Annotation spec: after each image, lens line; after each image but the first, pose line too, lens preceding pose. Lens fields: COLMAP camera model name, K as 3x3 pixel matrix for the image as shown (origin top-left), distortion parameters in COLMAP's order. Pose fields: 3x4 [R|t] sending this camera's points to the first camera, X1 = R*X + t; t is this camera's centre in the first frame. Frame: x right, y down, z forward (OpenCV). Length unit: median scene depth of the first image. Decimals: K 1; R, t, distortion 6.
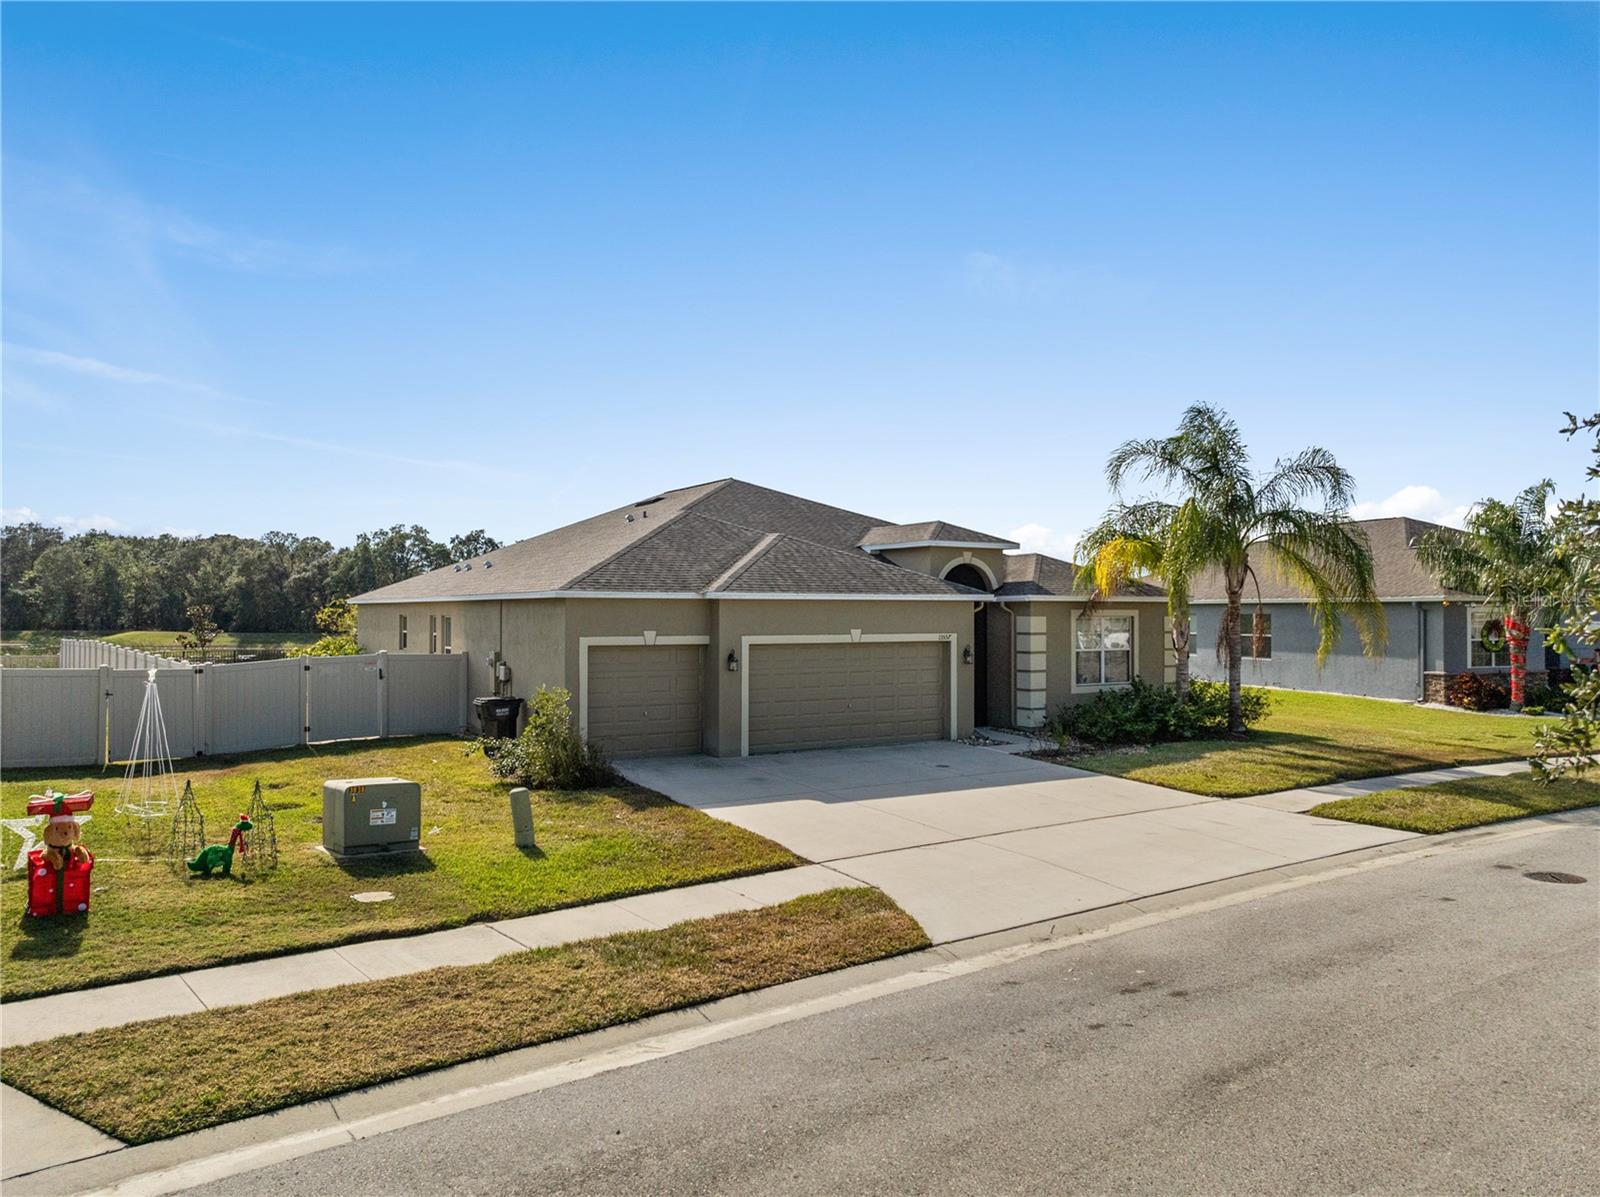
lens RADIAL K [[1120.9, 0, 800.0], [0, 1120.9, 598.5], [0, 0, 1]] dist [-0.037746, -0.000674]
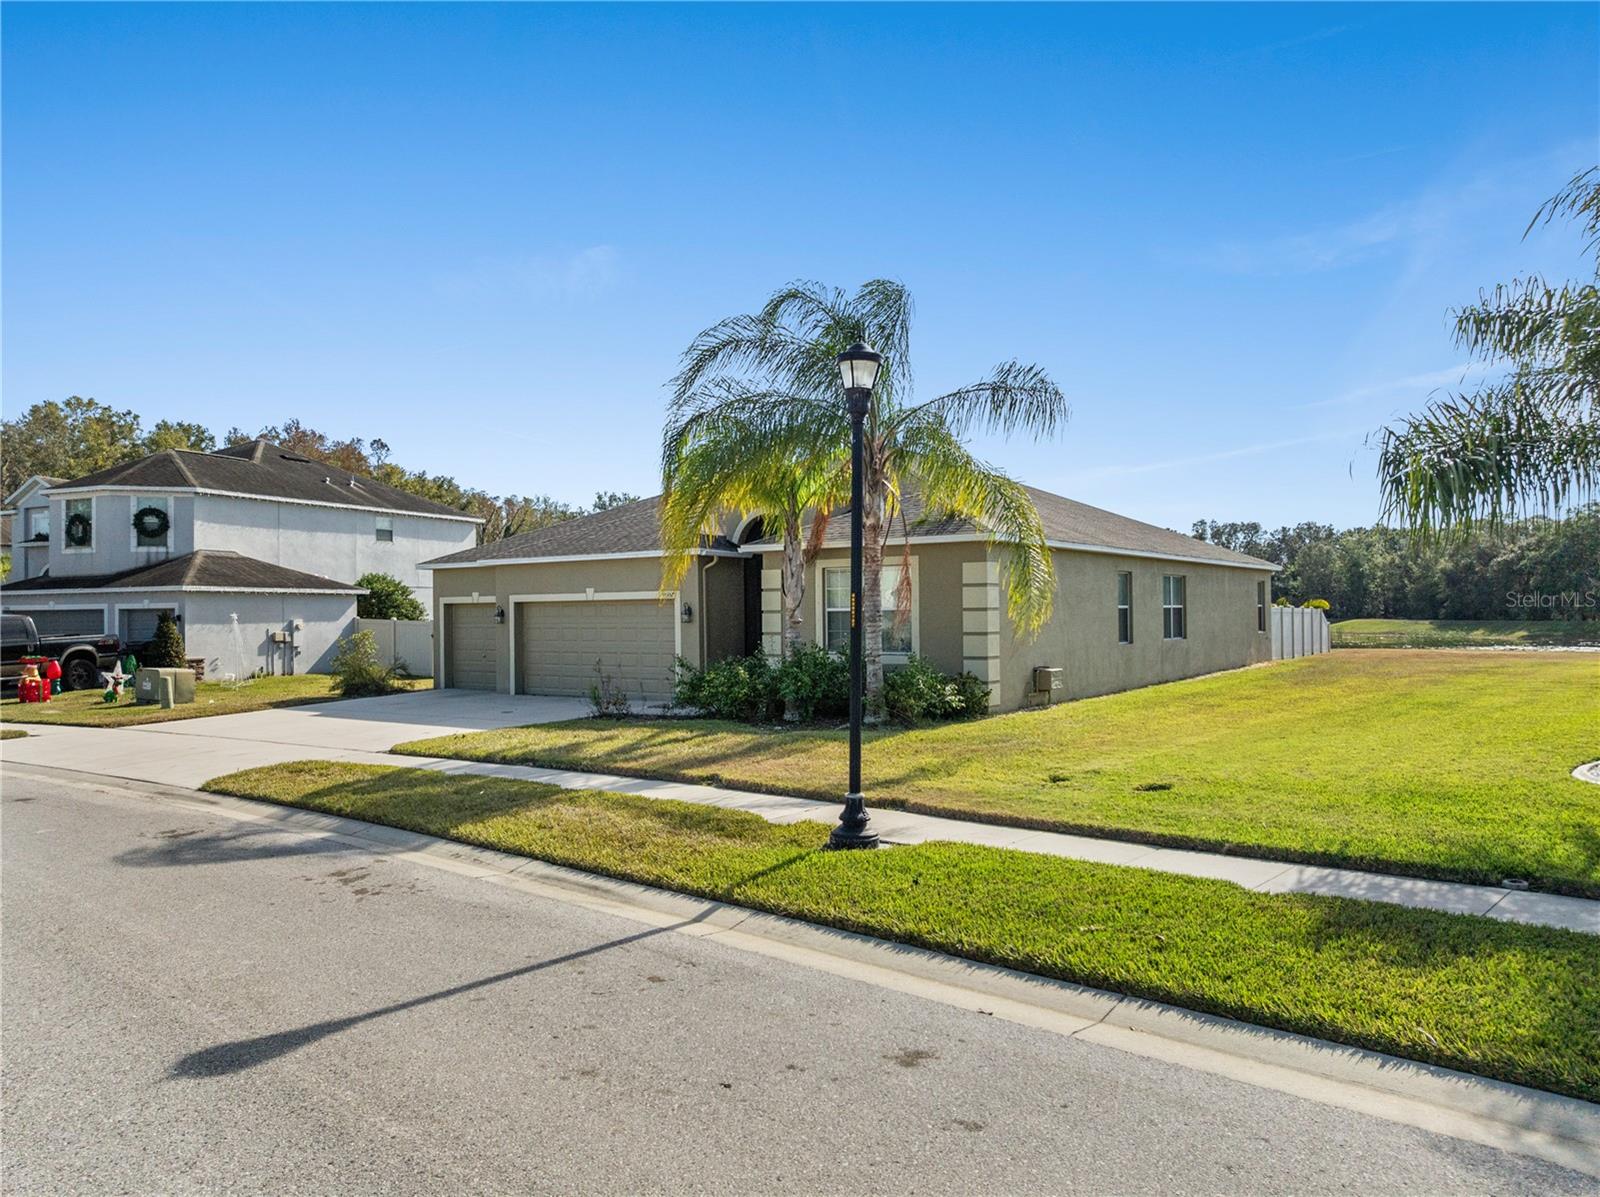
lens RADIAL K [[1120.9, 0, 800.0], [0, 1120.9, 598.5], [0, 0, 1]] dist [-0.037746, -0.000674]
pose [[0.406086, -0.021200, -0.913589, 1.053005], [0.027967, 0.999551, -0.010763, 0.051734], [0.913407, -0.021180, 0.406496, 0.716613]]
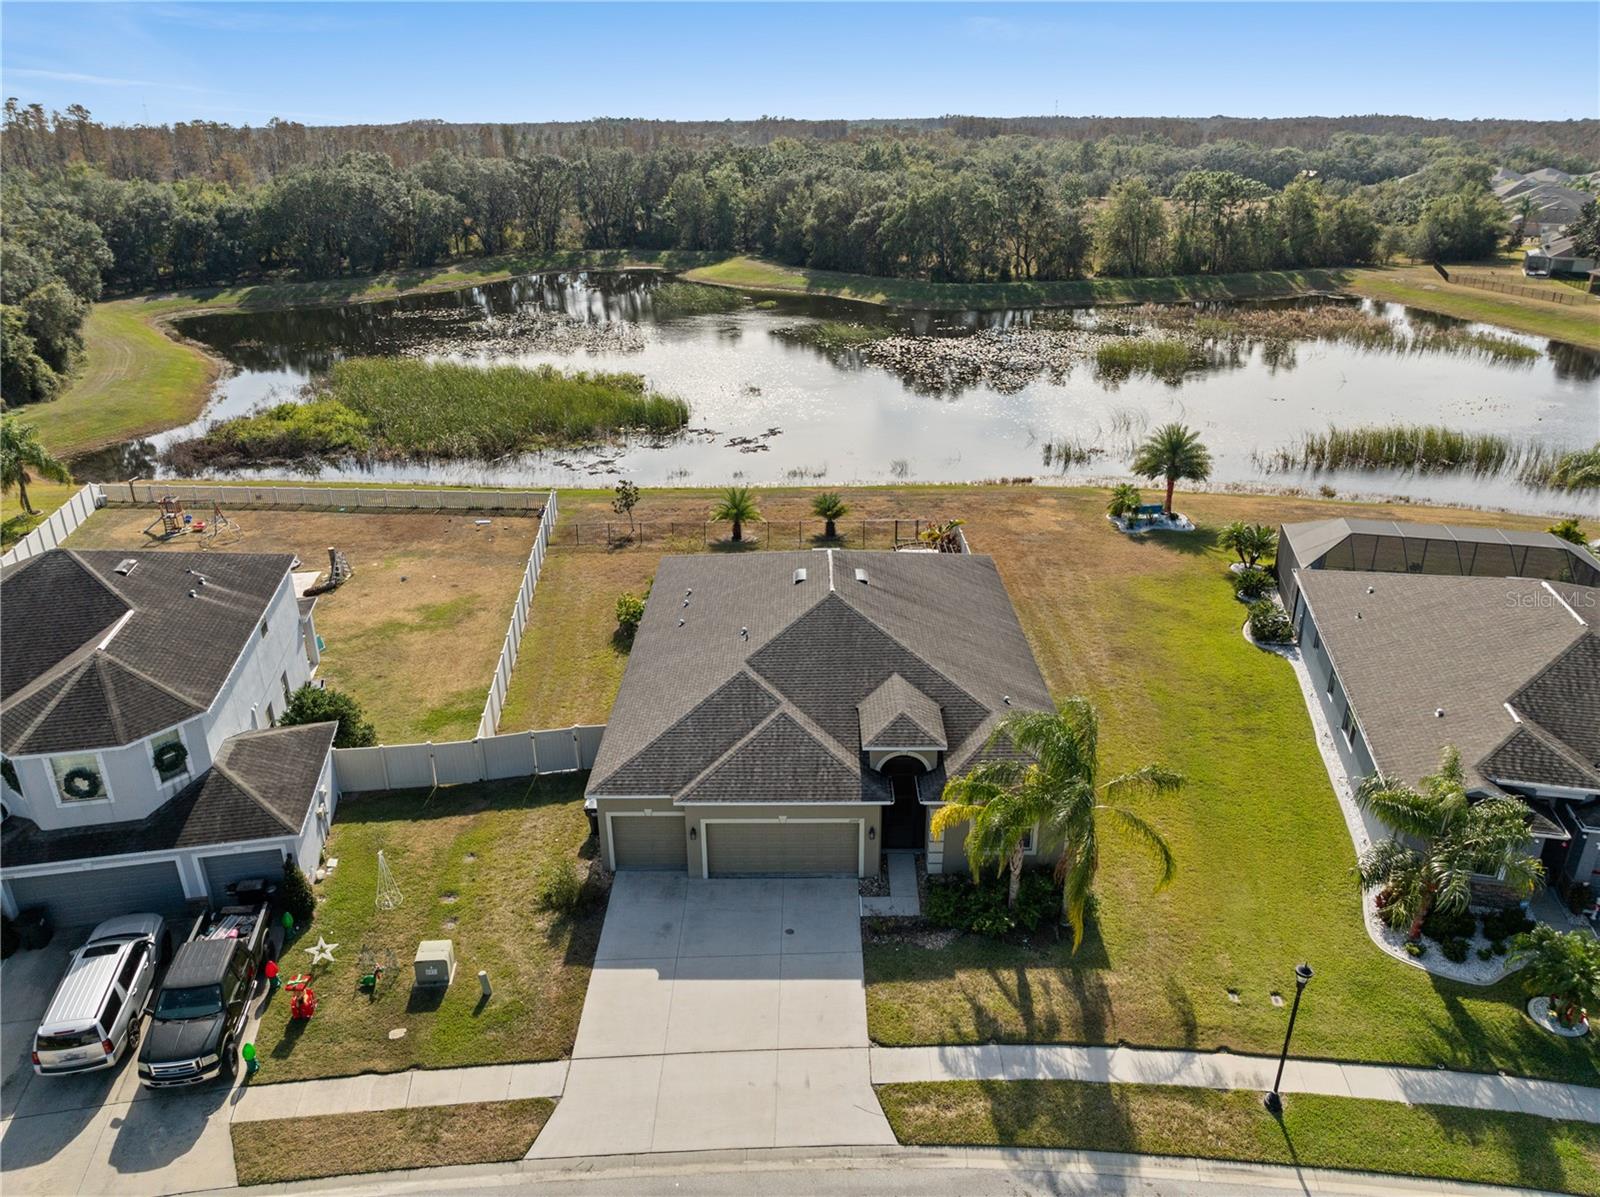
lens RADIAL K [[1120.9, 0, 800.0], [0, 1120.9, 598.5], [0, 0, 1]] dist [-0.037746, -0.000674]
pose [[0.853070, 0.190453, -0.485798, 0.733307], [0.020275, 0.918208, 0.395580, -0.825086], [0.521403, -0.347307, 0.779434, -0.087180]]
